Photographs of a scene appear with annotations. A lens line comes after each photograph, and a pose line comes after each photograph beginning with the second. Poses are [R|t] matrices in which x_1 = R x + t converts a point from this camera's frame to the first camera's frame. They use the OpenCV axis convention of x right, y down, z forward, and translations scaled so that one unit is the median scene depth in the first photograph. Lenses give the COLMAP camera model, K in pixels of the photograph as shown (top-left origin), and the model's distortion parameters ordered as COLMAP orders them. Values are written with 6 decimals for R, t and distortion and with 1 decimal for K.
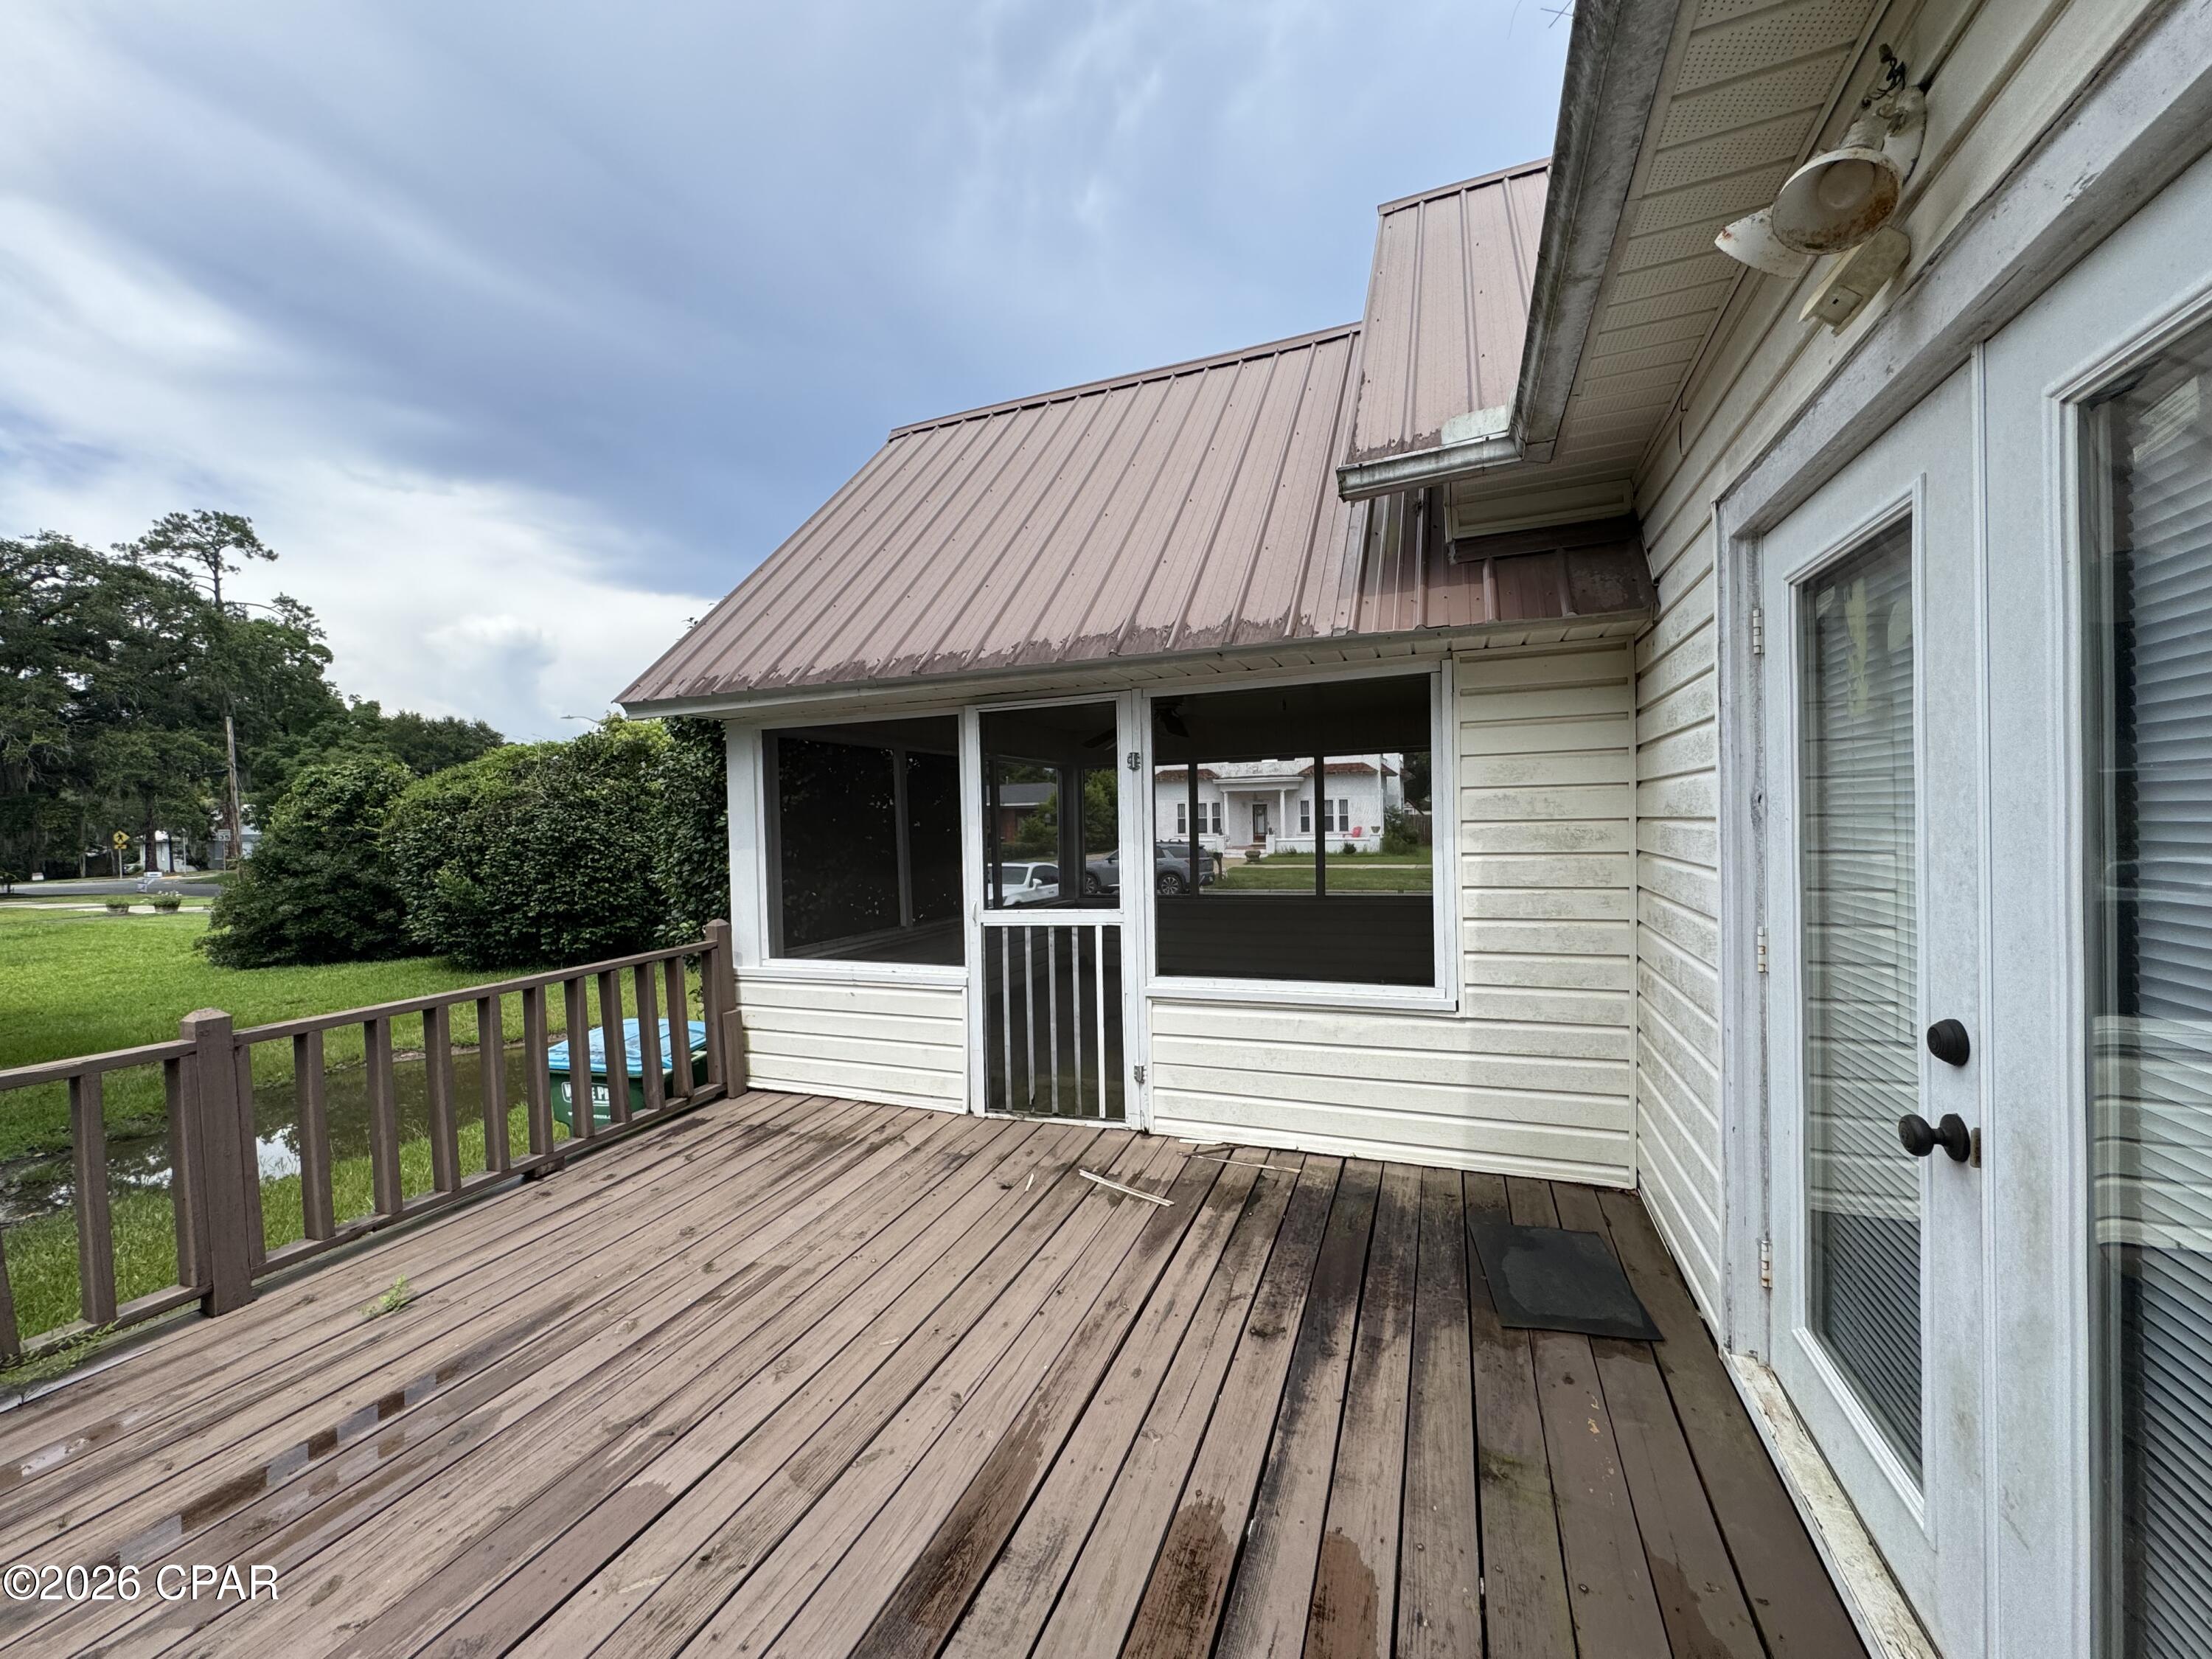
lens RADIAL K [[883.5, 0, 1104.3], [0, 883.5, 831.0], [0, 0, 1]] dist [-0.002582, 0.000427]
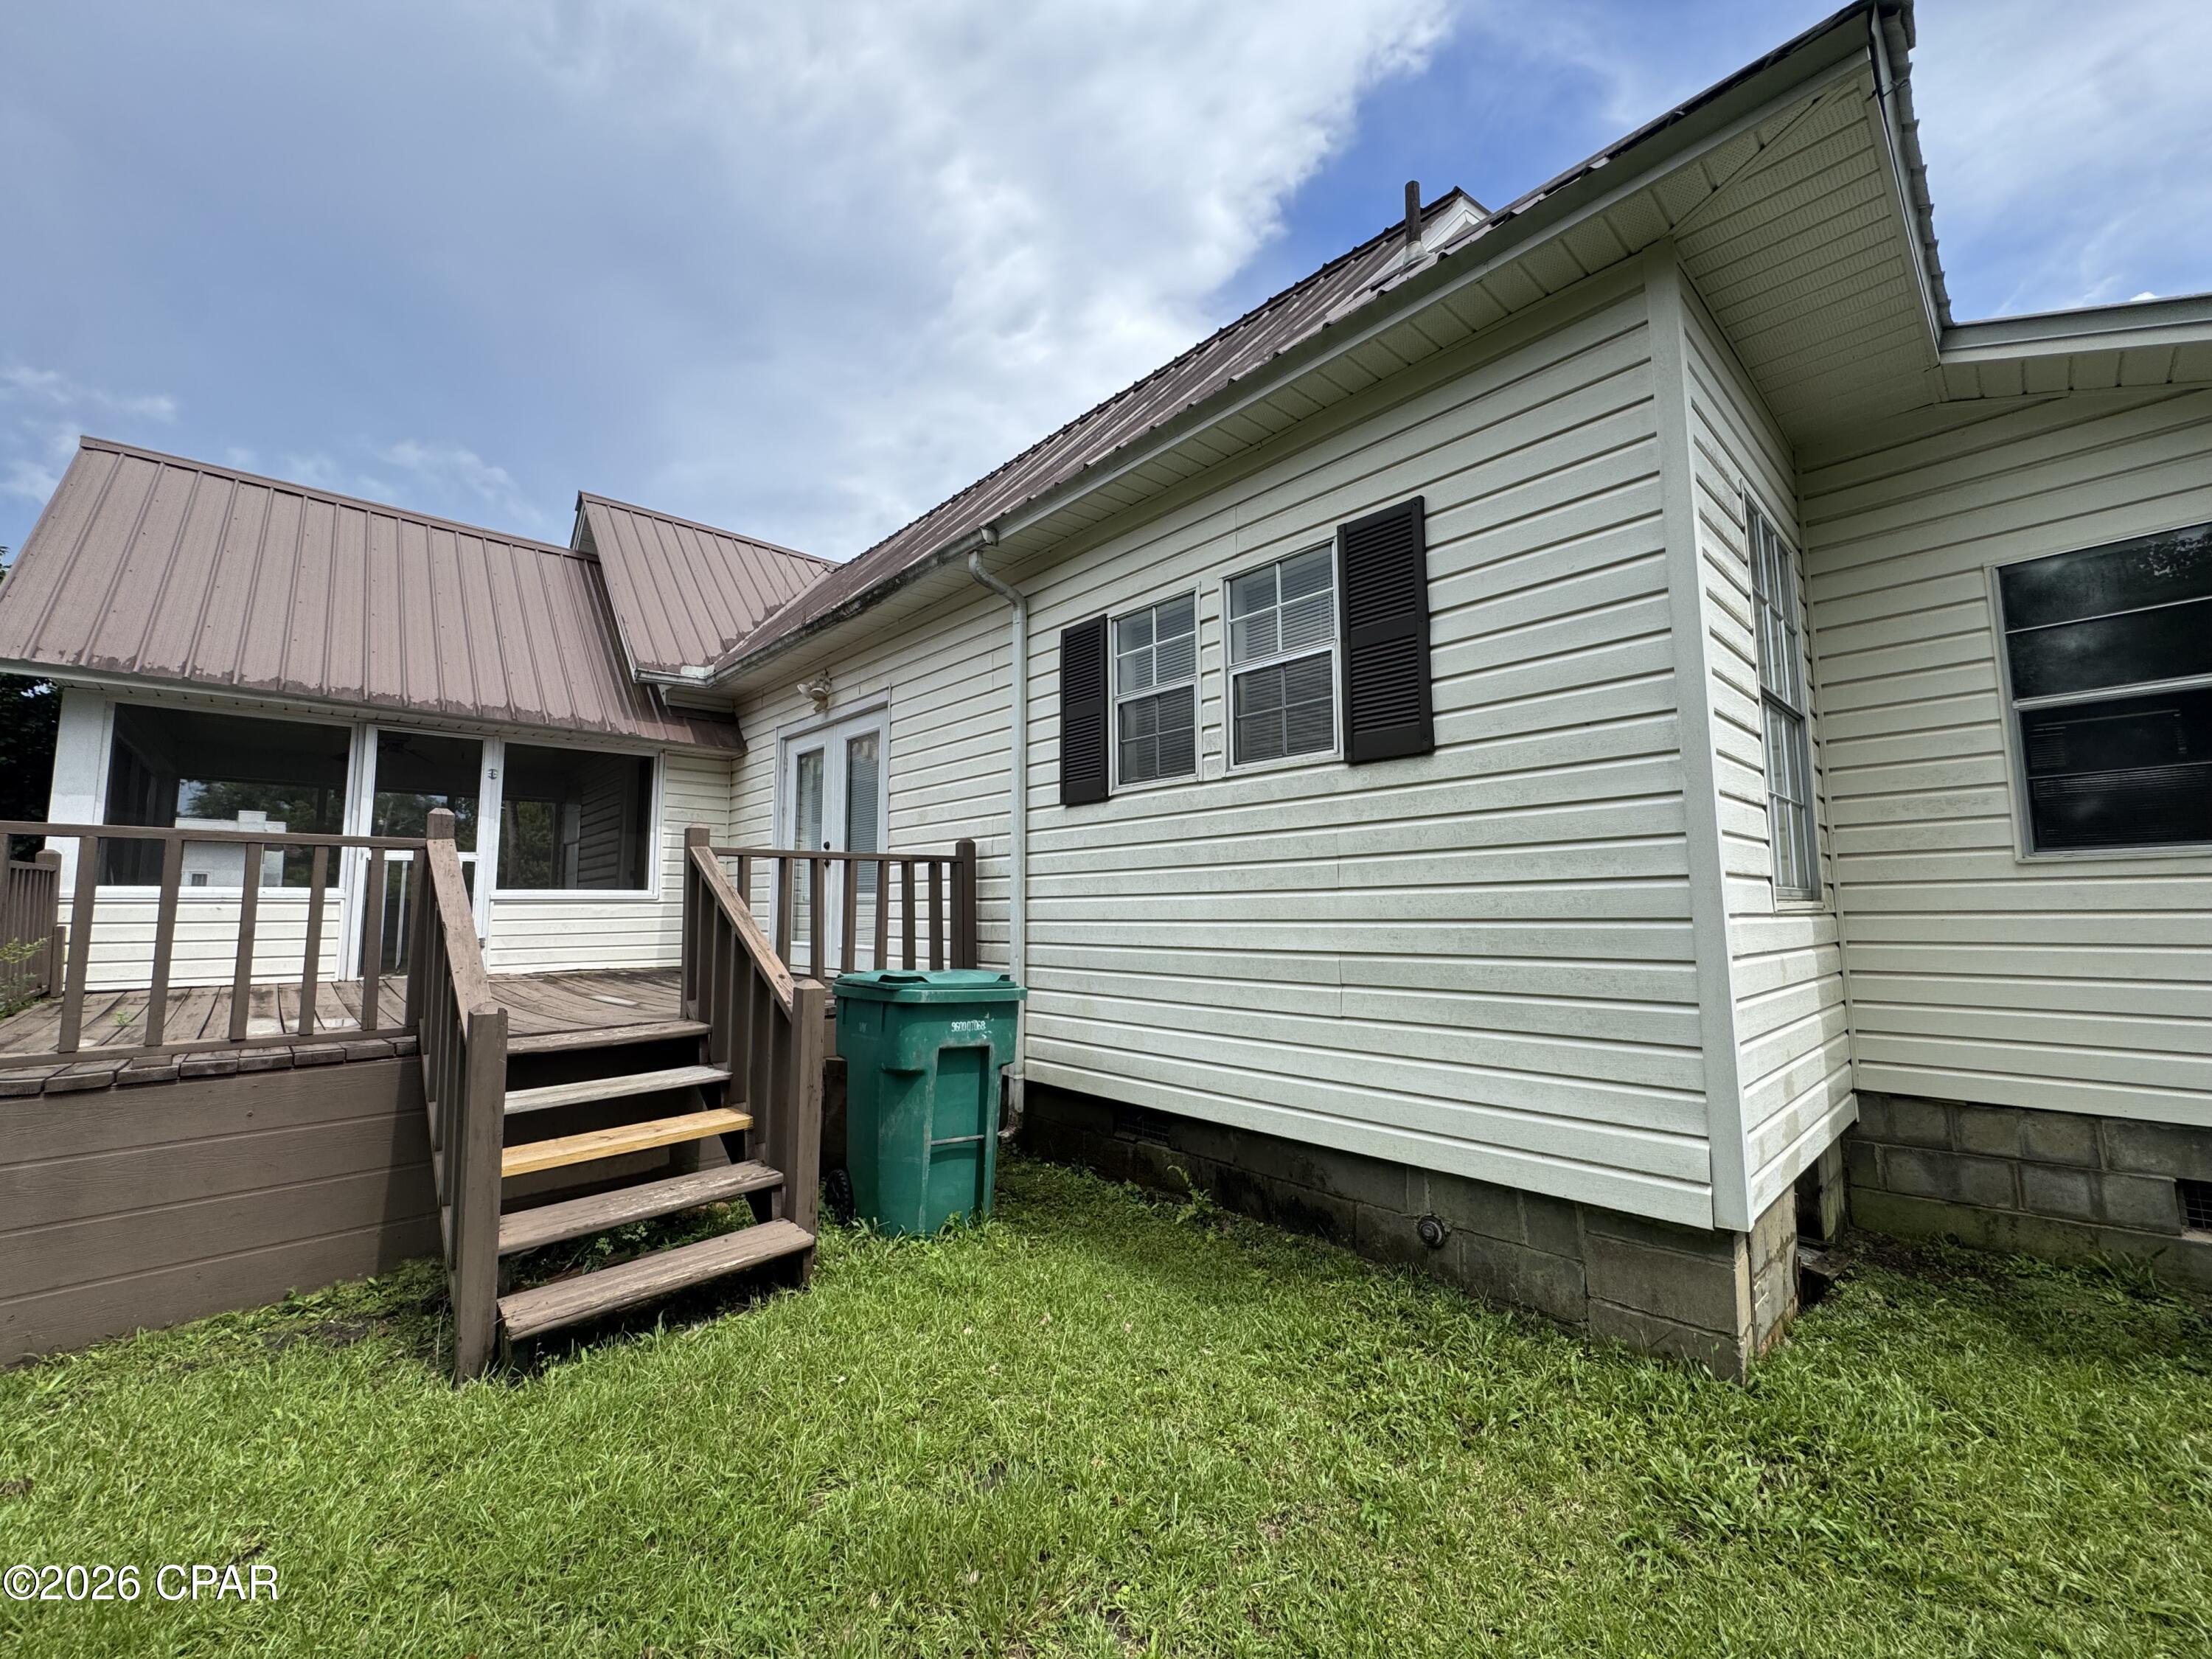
lens RADIAL K [[883.5, 0, 1104.3], [0, 883.5, 831.0], [0, 0, 1]] dist [-0.002582, 0.000427]
pose [[0.430082, 0.107048, 0.896421, -1.260705], [0.007556, 0.992484, -0.122145, 0.328388], [-0.902758, 0.059305, 0.426040, -1.130830]]
